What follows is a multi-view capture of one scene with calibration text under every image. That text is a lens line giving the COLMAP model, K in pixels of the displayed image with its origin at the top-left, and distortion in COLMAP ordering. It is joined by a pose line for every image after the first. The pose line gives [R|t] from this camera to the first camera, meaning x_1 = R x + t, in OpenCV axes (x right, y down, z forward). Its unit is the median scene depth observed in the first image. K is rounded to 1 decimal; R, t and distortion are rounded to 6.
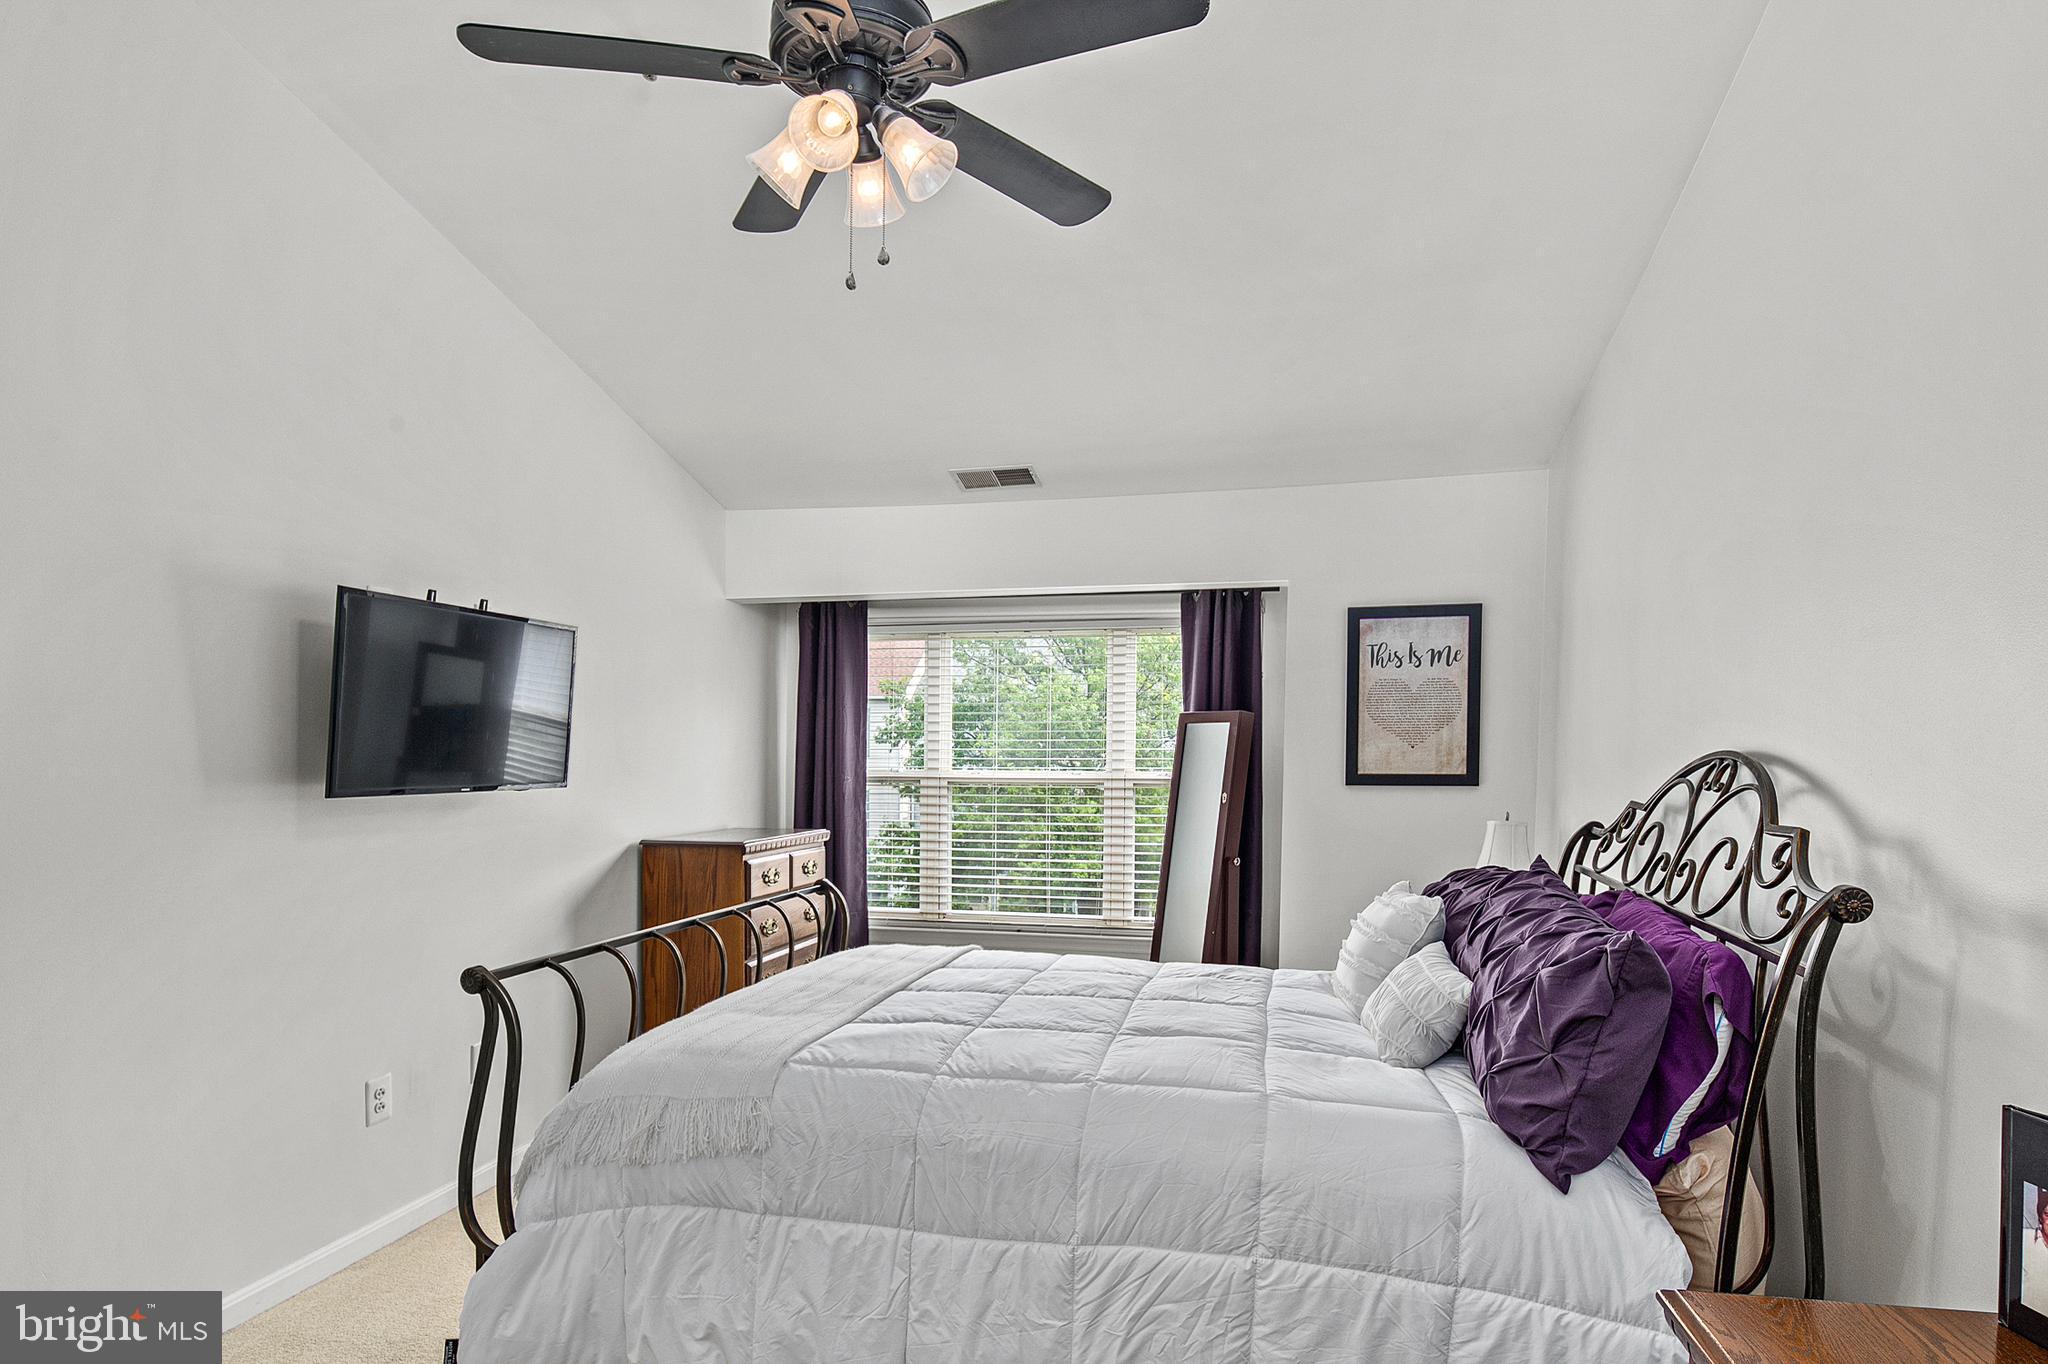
lens RADIAL K [[1114.7, 0, 1026.1], [0, 1114.7, 748.5], [0, 0, 1]] dist [-0.000616, 0.000150]
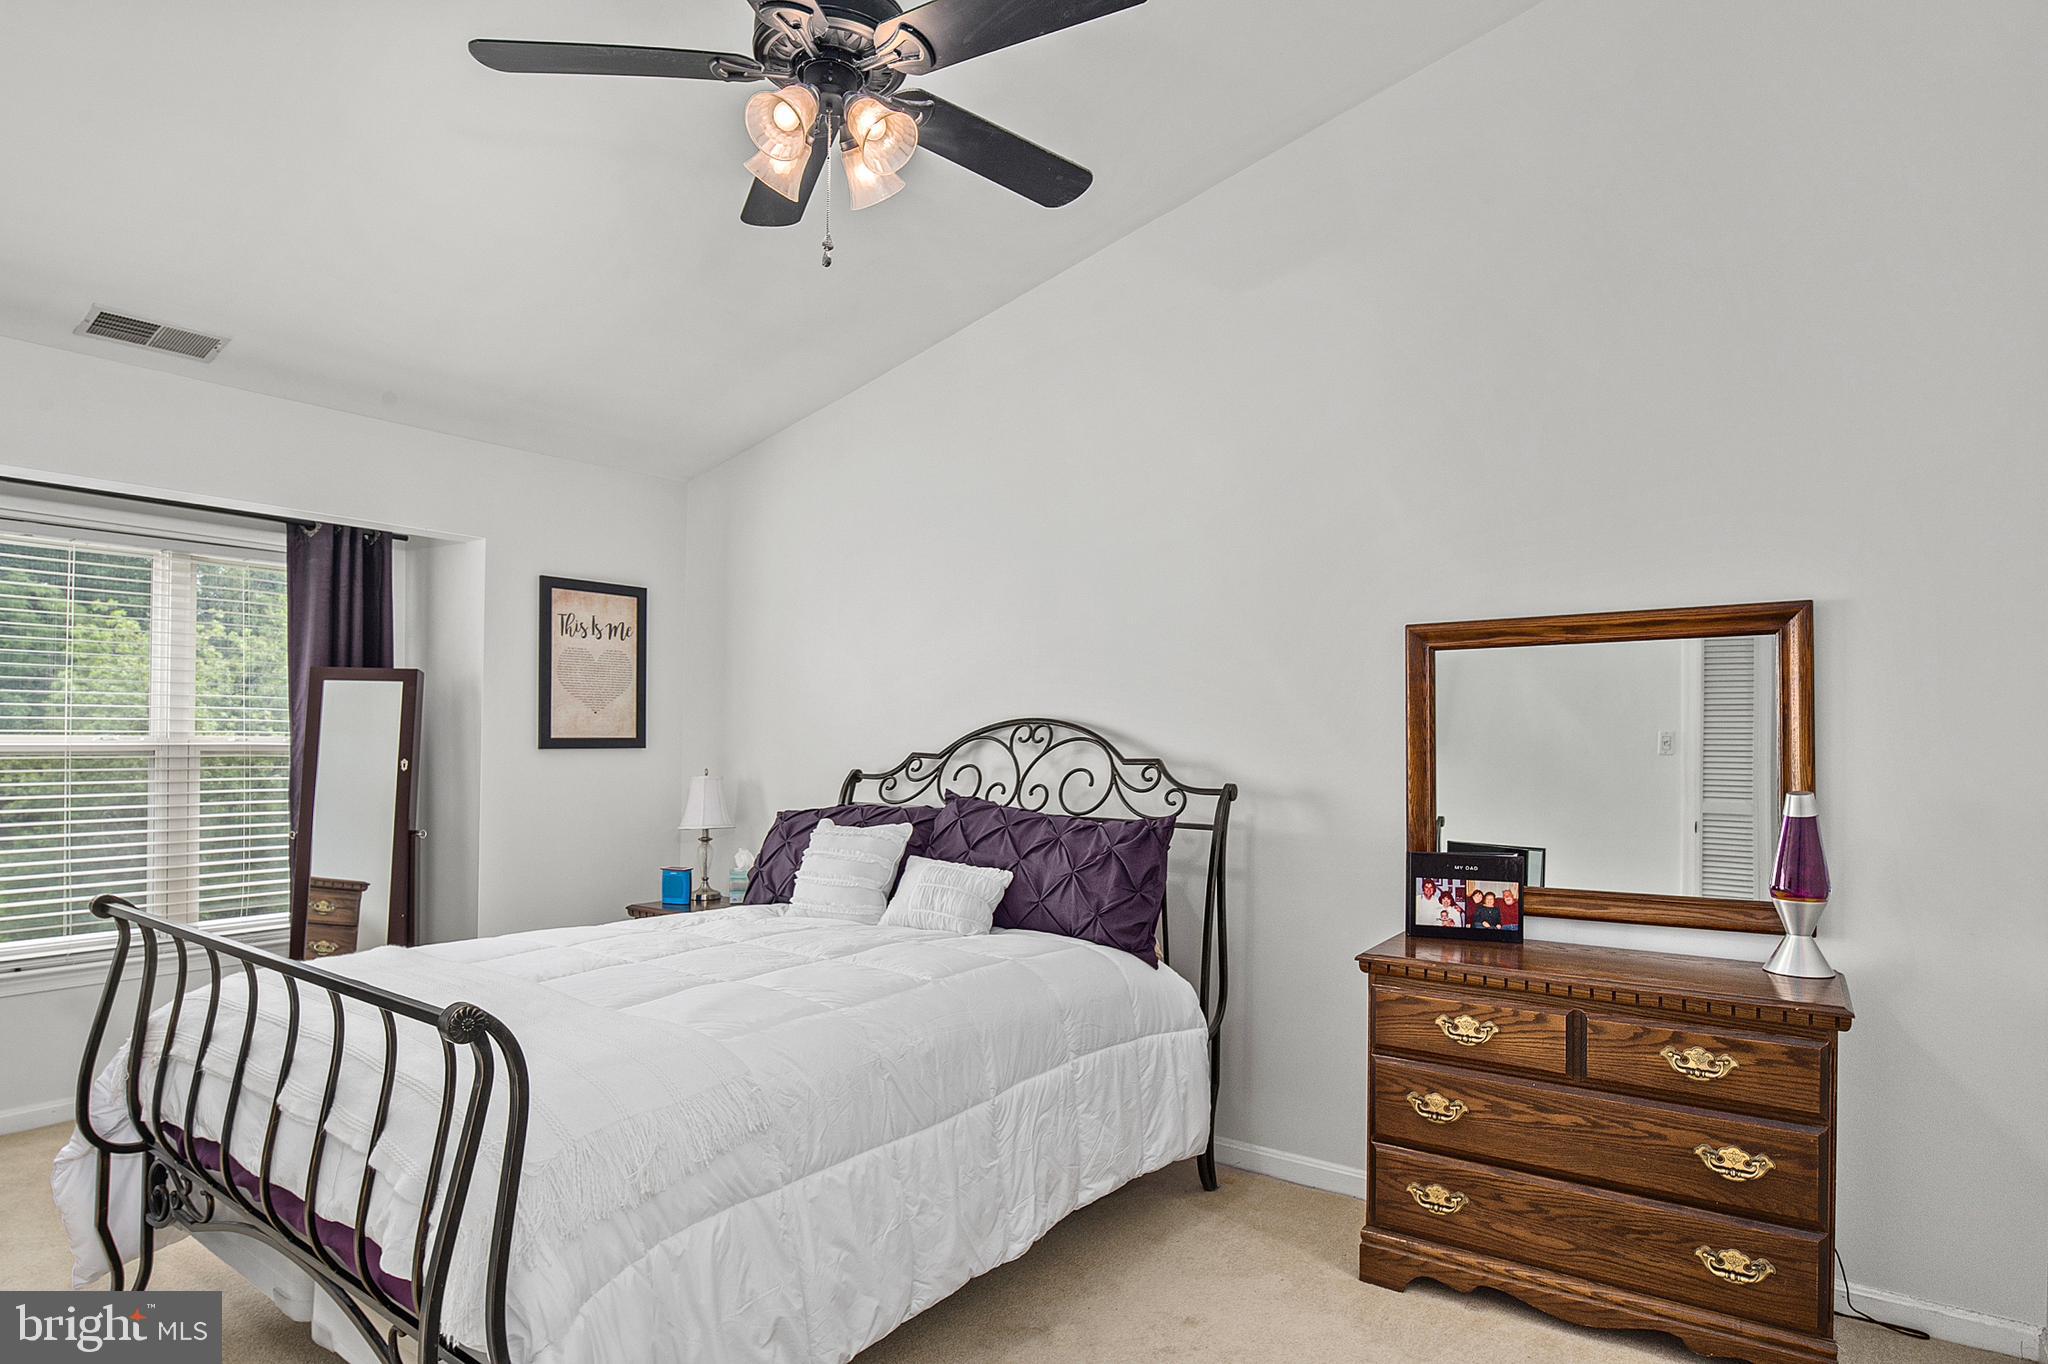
lens RADIAL K [[1109.9, 0, 1024.0], [0, 1109.9, 682.0], [0, 0, 1]] dist [0.000499, -0.000104]
pose [[0.393541, 0.047231, 0.918093, -0.740299], [-0.012756, 0.998864, -0.045918, 0.020233], [-0.919219, 0.006359, 0.393696, 0.308468]]
